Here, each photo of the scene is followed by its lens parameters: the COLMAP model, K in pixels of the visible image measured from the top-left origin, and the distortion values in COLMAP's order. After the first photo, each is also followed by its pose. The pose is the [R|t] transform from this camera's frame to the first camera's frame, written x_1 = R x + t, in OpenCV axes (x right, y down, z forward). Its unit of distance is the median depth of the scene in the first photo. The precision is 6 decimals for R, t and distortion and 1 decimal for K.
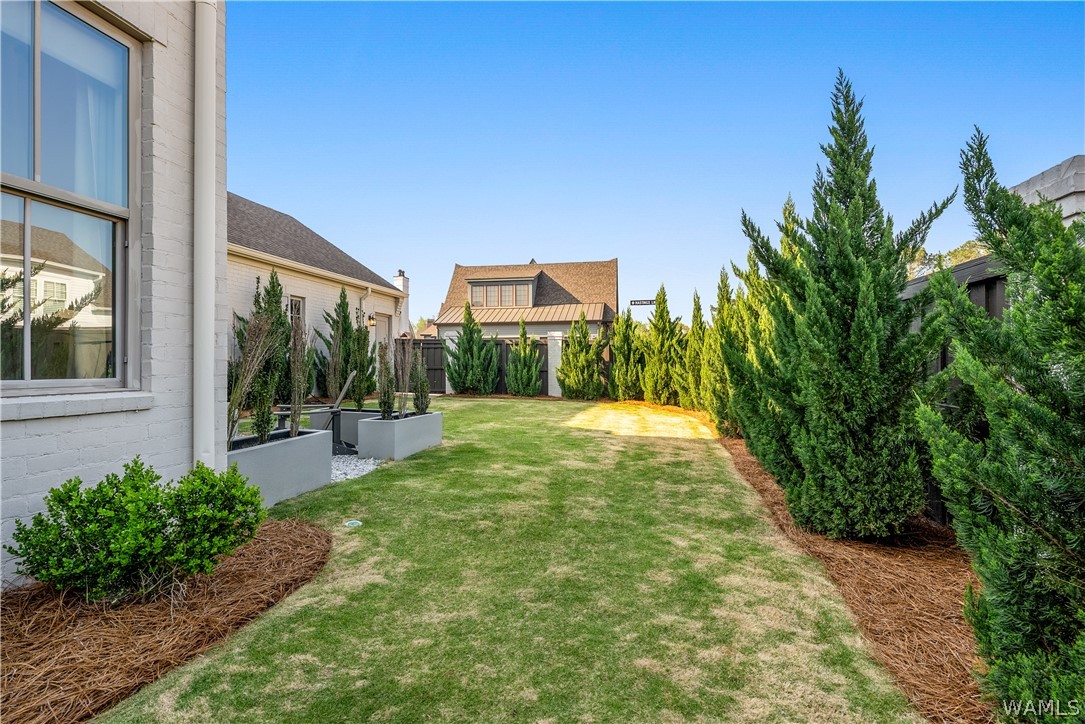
lens RADIAL K [[511.2, 0, 544.9], [0, 511.2, 358.7], [0, 0, 1]] dist [0.001996, 0.000151]
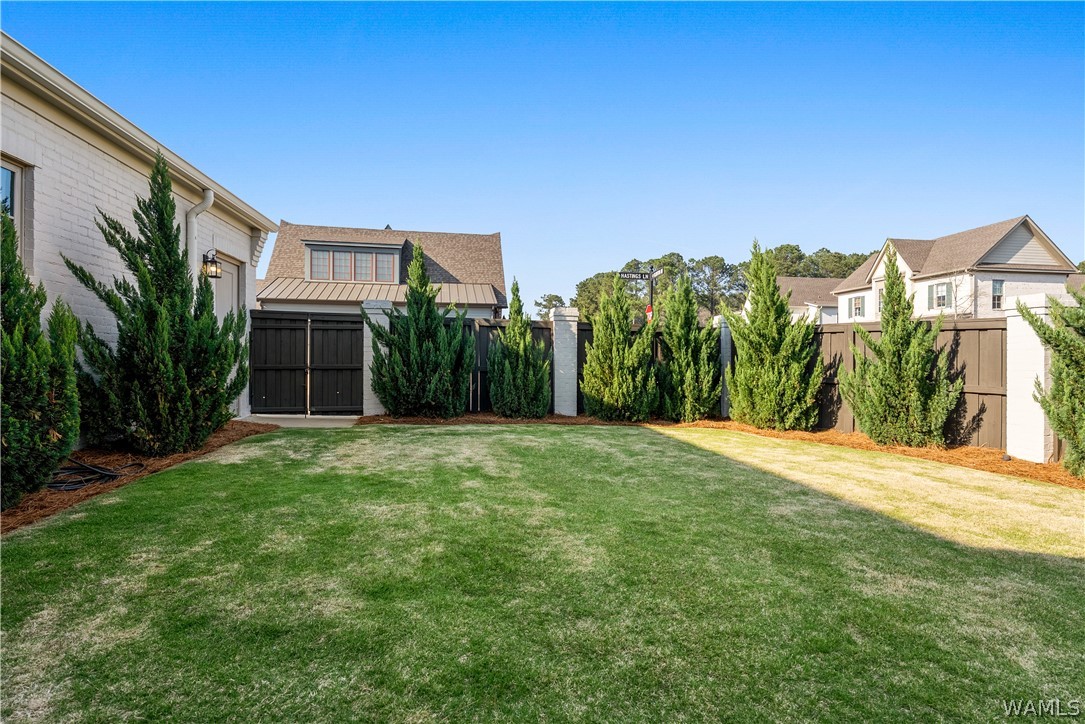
lens RADIAL K [[511.2, 0, 544.9], [0, 511.2, 358.7], [0, 0, 1]] dist [0.001996, 0.000151]
pose [[0.930596, 0.007424, 0.365973, -0.226436], [-0.011671, 0.999888, 0.009396, 0.002039], [-0.365862, -0.013015, 0.930578, 0.457175]]
